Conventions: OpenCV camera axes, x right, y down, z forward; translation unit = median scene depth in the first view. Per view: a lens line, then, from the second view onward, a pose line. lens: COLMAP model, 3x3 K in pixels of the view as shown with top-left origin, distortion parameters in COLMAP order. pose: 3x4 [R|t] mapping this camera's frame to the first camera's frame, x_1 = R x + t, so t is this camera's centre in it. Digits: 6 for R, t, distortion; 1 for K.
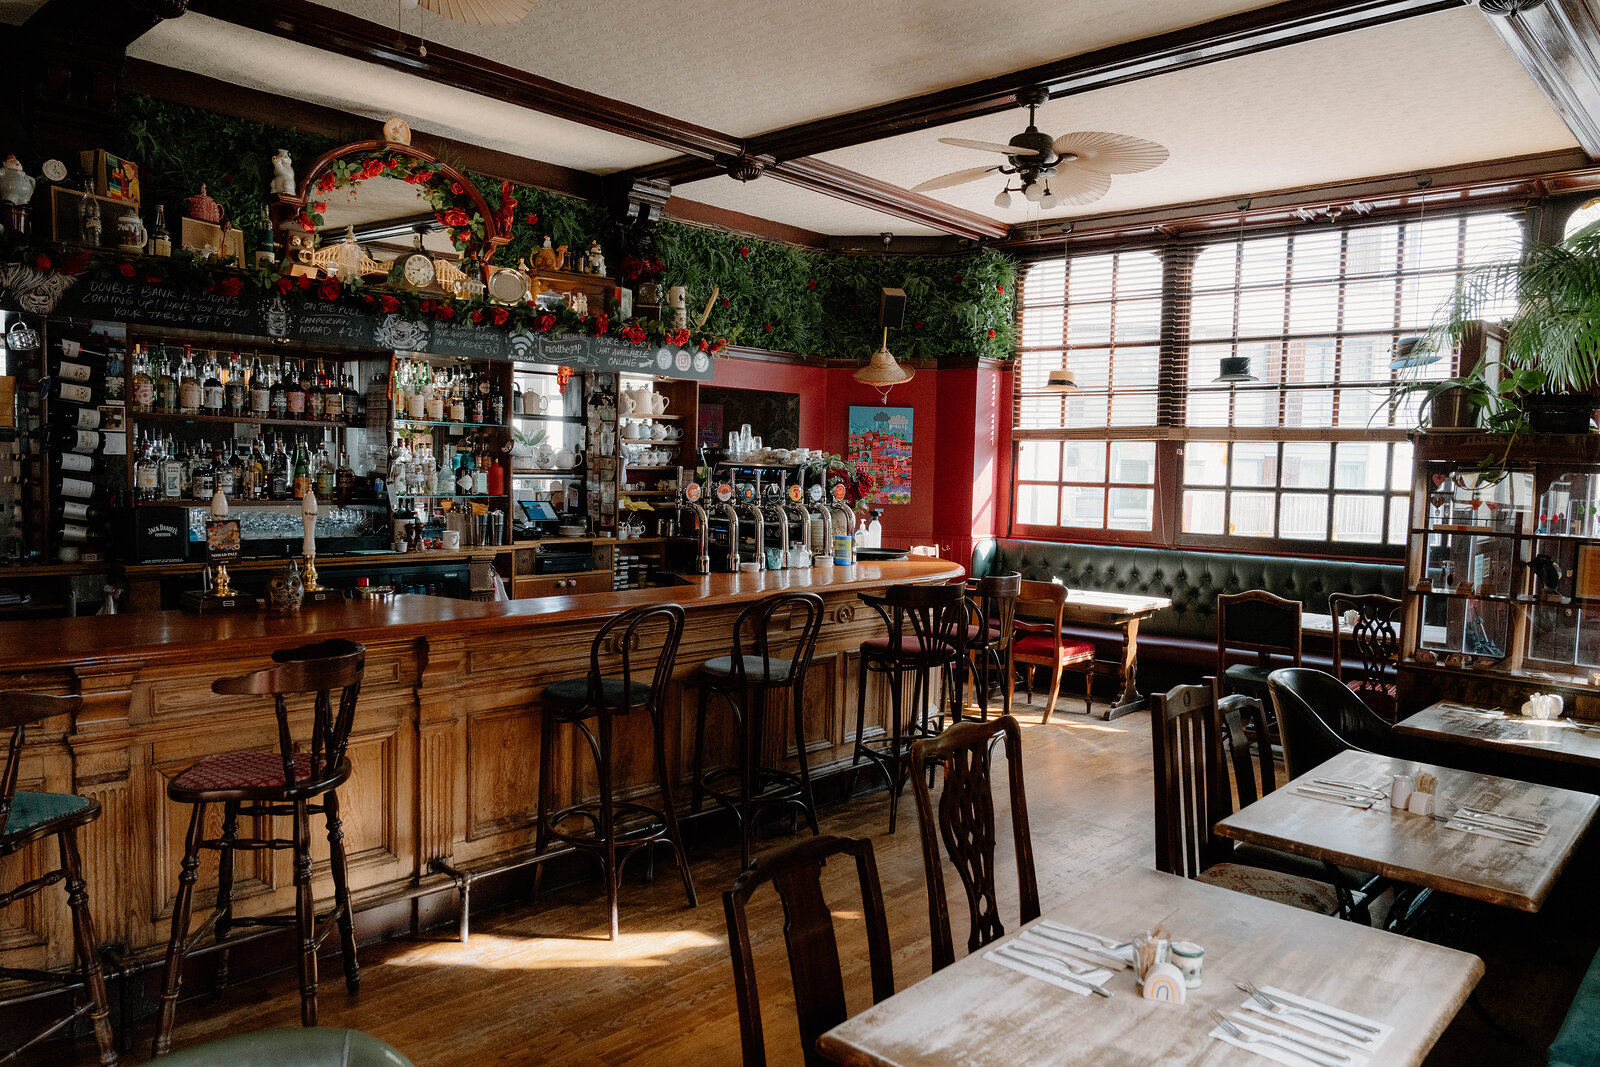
lens RADIAL K [[1123.2, 0, 800.9], [0, 1123.2, 536.1], [0, 0, 1]] dist [0.000321, 0.004840]
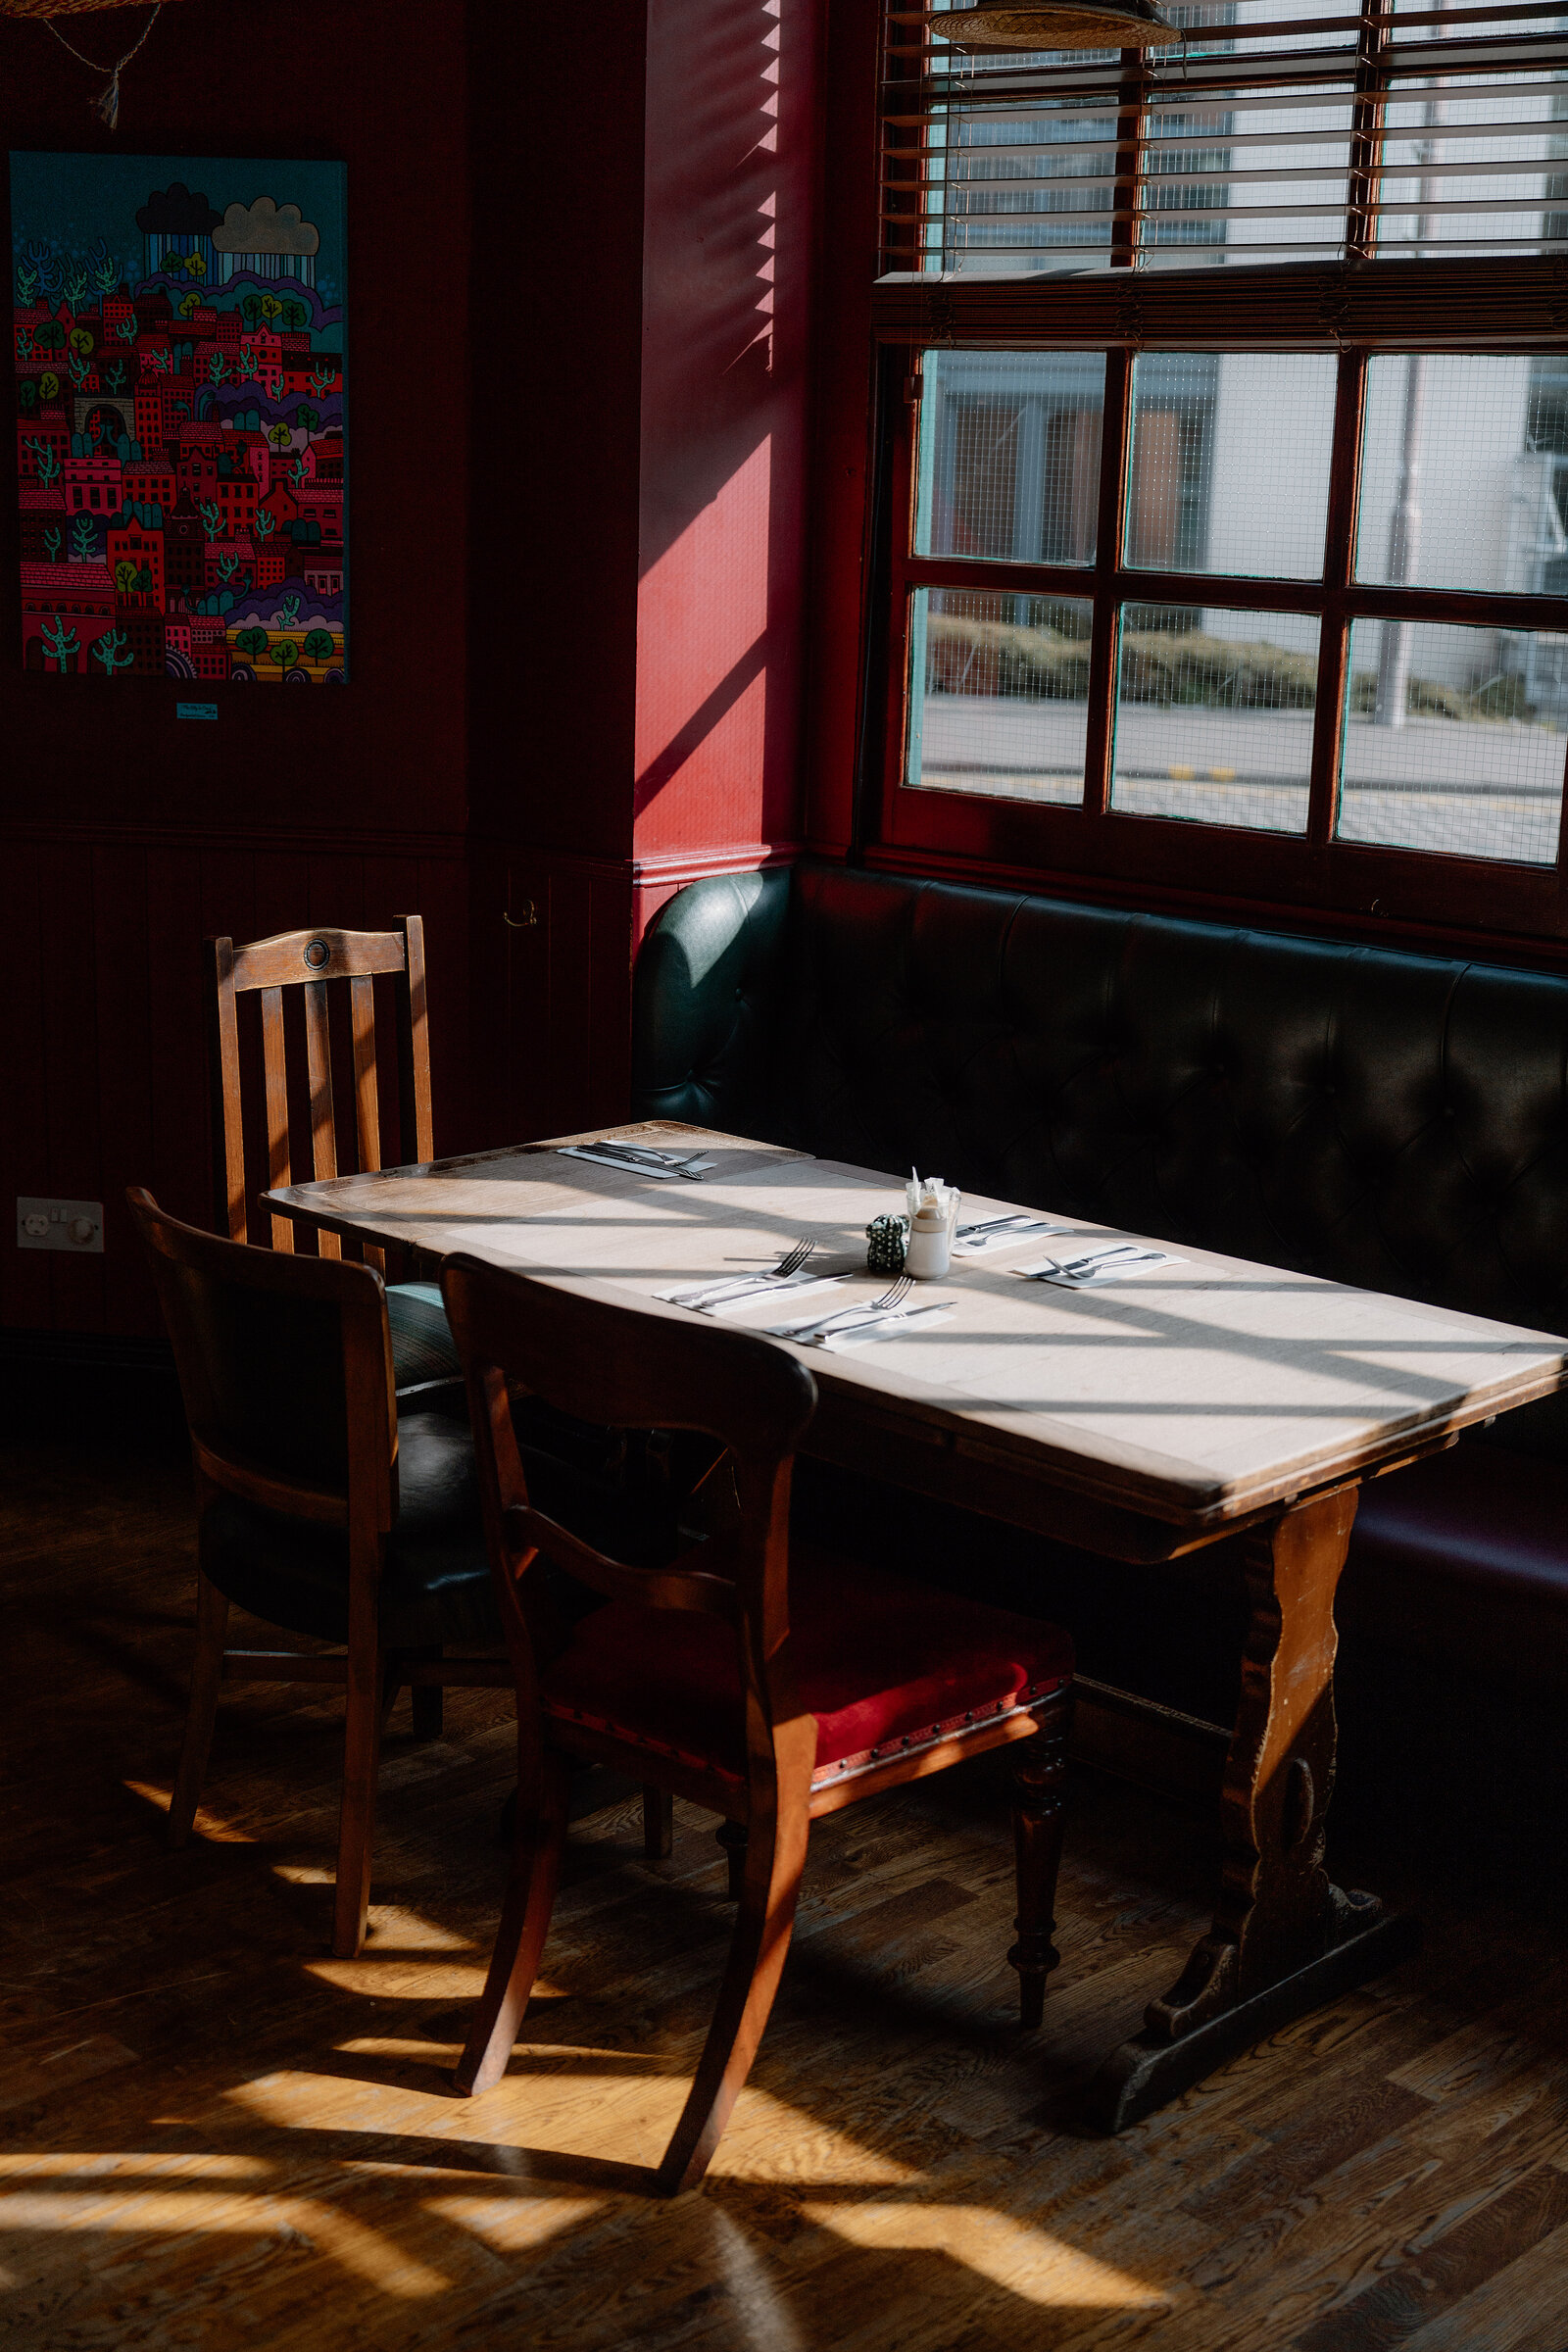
lens RADIAL K [[3245.0, 0, 784.0], [0, 3245.0, 1176.0], [0, 0, 1]] dist [0.011804, 0.015162]
pose [[0.999644, 0.009052, -0.025112, 0.227539], [-0.004699, 0.985726, 0.168291, -0.047821], [0.026277, -0.168113, 0.985417, 0.537740]]
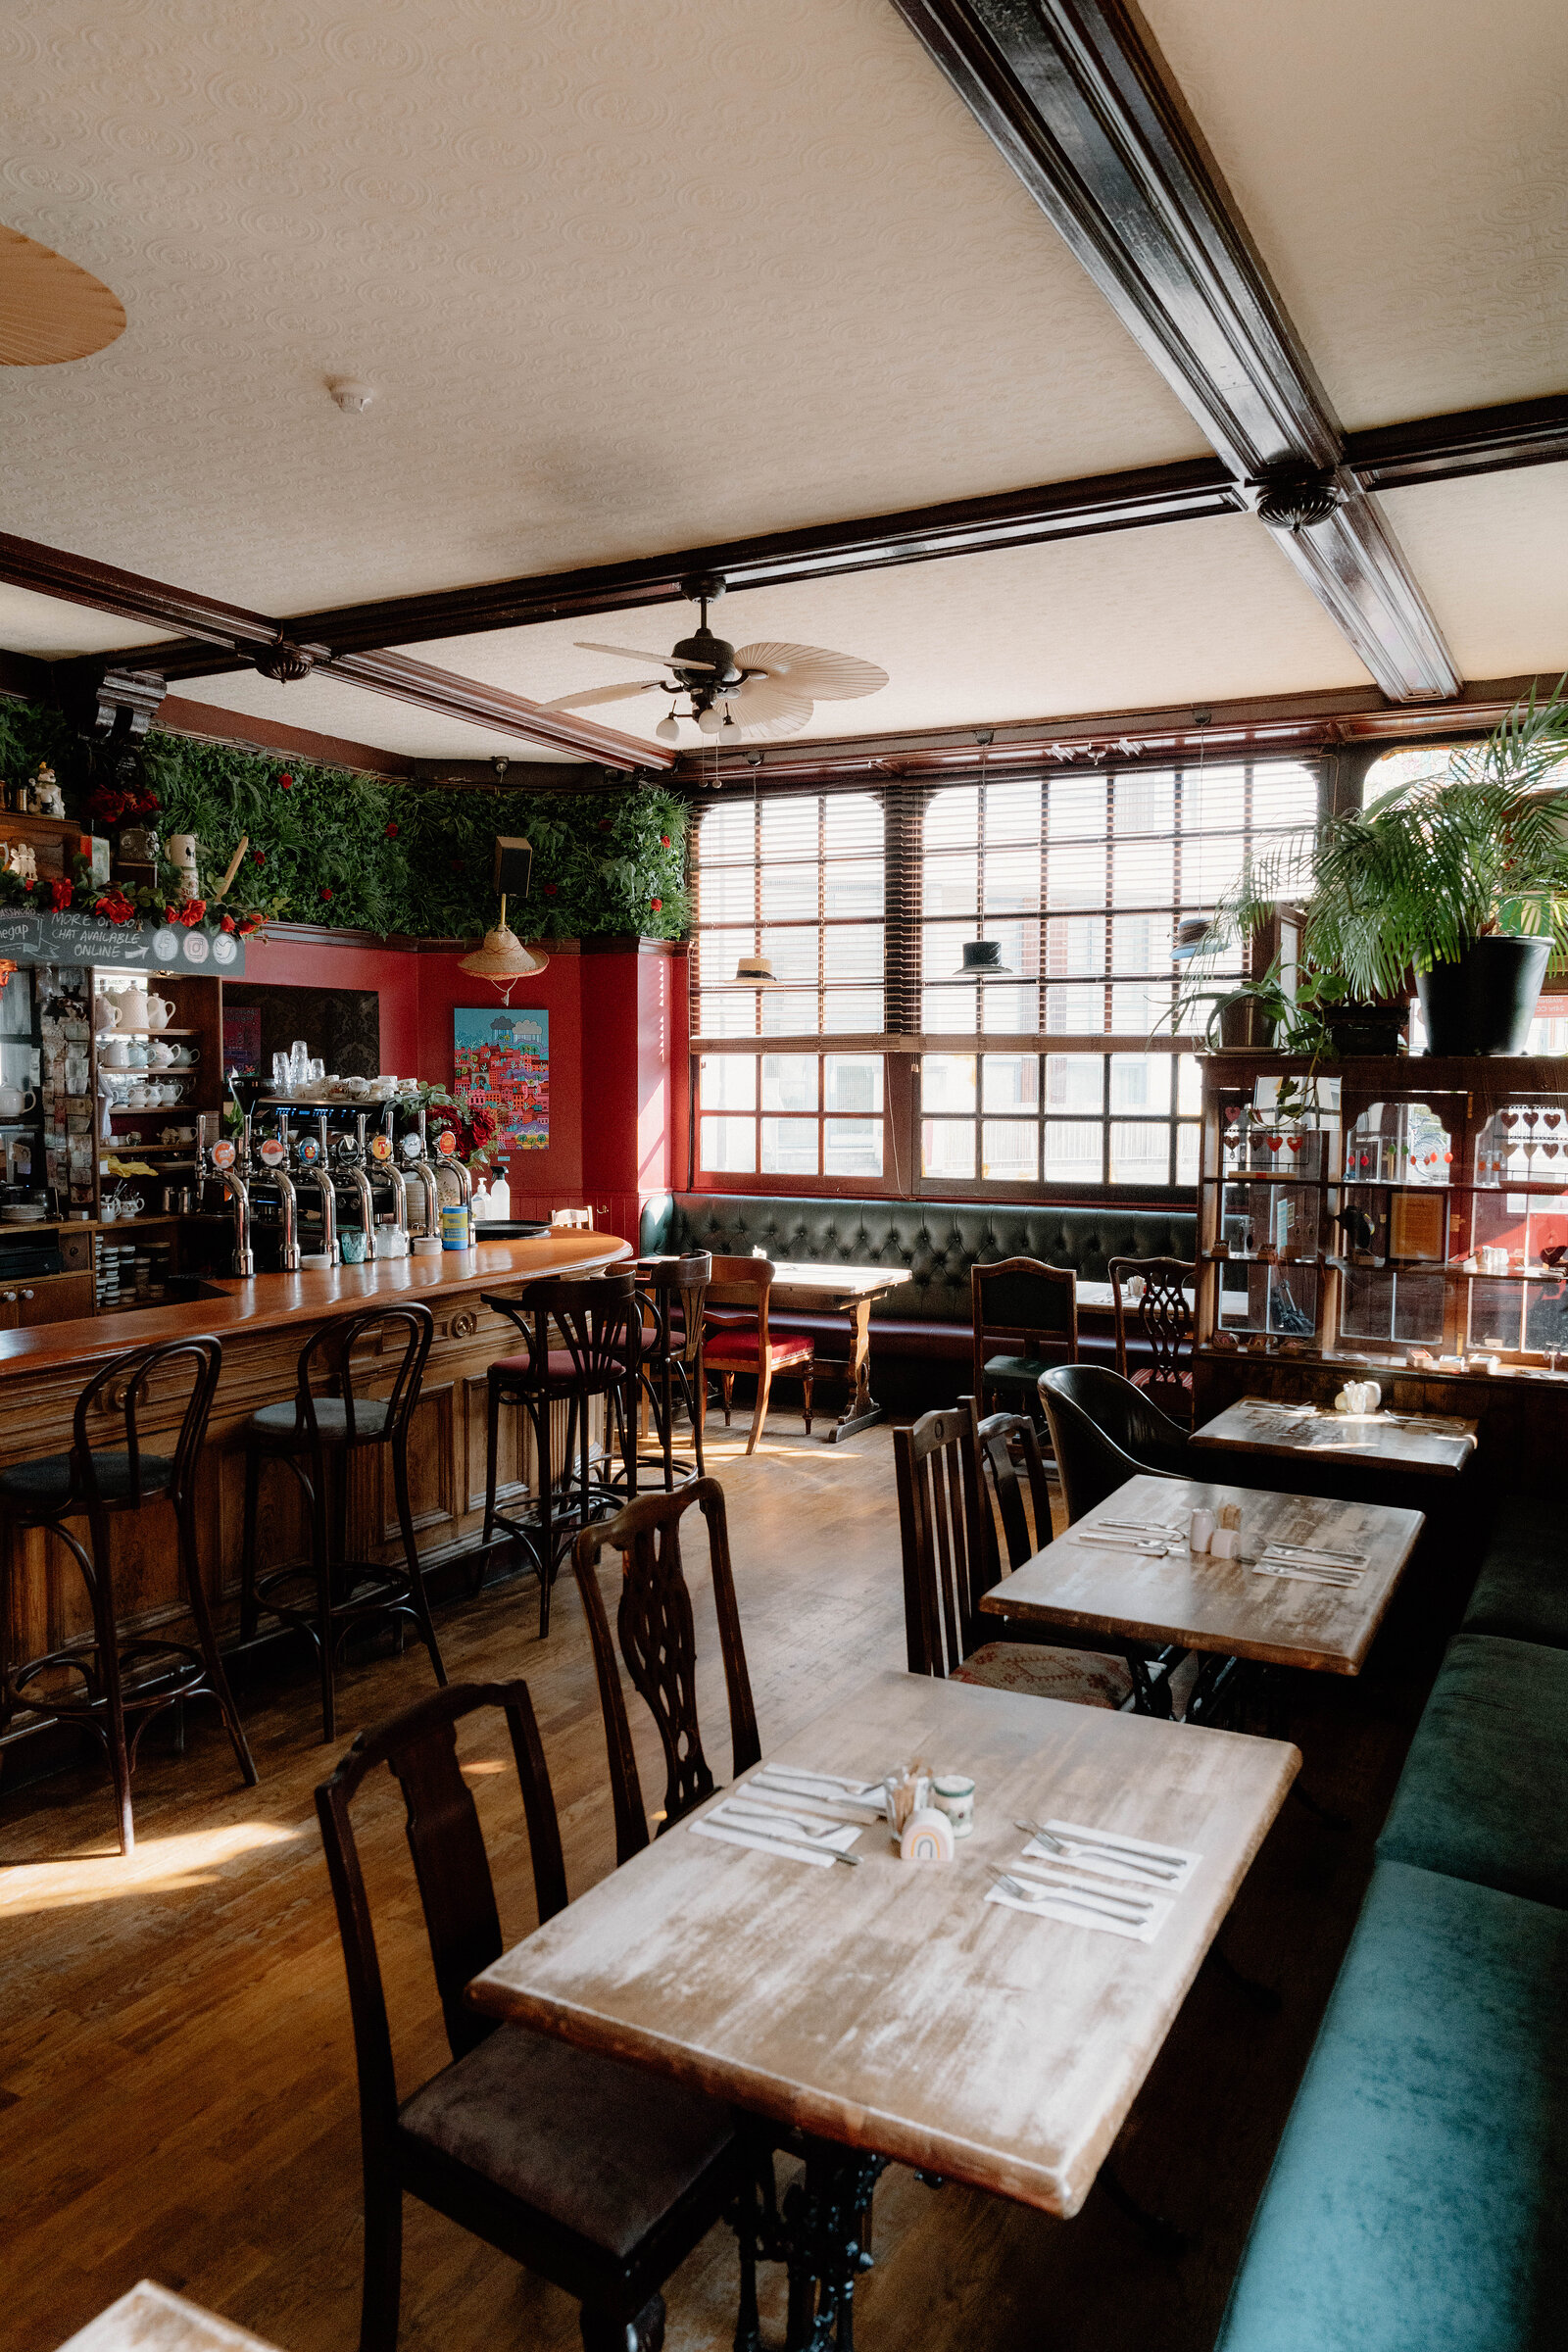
lens RADIAL K [[1622.3, 0, 798.6], [0, 1622.3, 1175.0], [0, 0, 1]] dist [0.000389, 0.006274]
pose [[0.967690, -0.036114, 0.249542, -0.004915], [0.035585, 0.999345, 0.006635, -0.016229], [-0.249618, 0.002460, 0.968341, -0.011198]]
